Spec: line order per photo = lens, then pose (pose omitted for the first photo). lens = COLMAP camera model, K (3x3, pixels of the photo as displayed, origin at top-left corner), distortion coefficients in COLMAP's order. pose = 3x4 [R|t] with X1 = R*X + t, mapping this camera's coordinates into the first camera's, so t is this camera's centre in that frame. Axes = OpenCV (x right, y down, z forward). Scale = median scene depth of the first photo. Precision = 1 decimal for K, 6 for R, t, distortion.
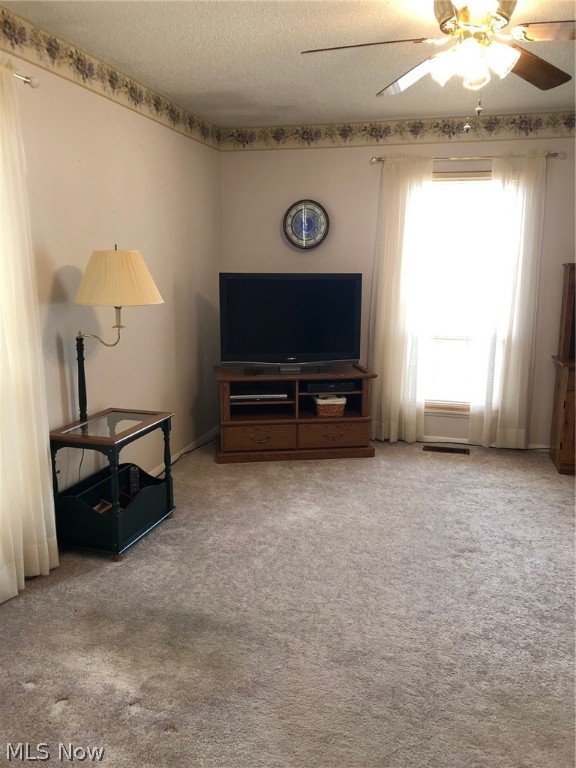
lens RADIAL K [[634.2, 0, 288.5], [0, 634.2, 381.2], [0, 0, 1]] dist [0.048388, -0.026322]
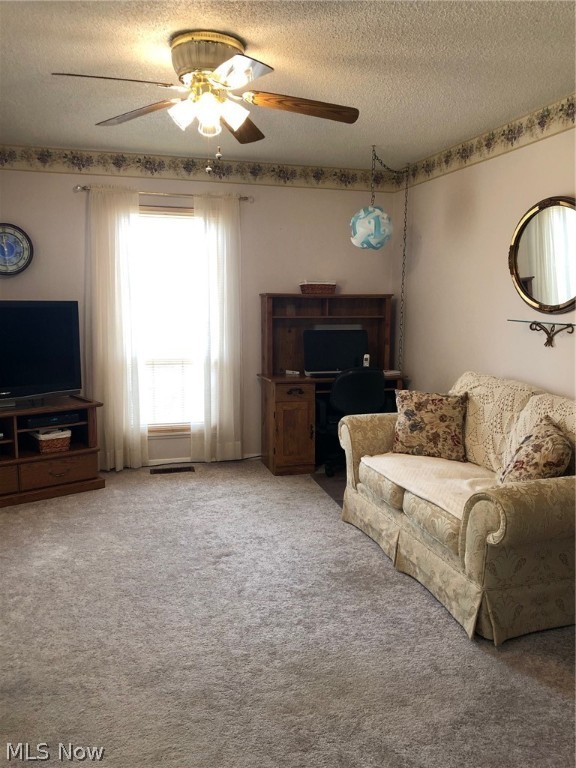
lens RADIAL K [[634.2, 0, 291.2], [0, 634.2, 379.9], [0, 0, 1]] dist [0.048388, -0.026322]
pose [[0.870438, -0.066146, 0.487813, -0.104387], [0.090405, 0.995557, -0.026322, 0.007490], [-0.483905, 0.067013, 0.872551, -0.009069]]
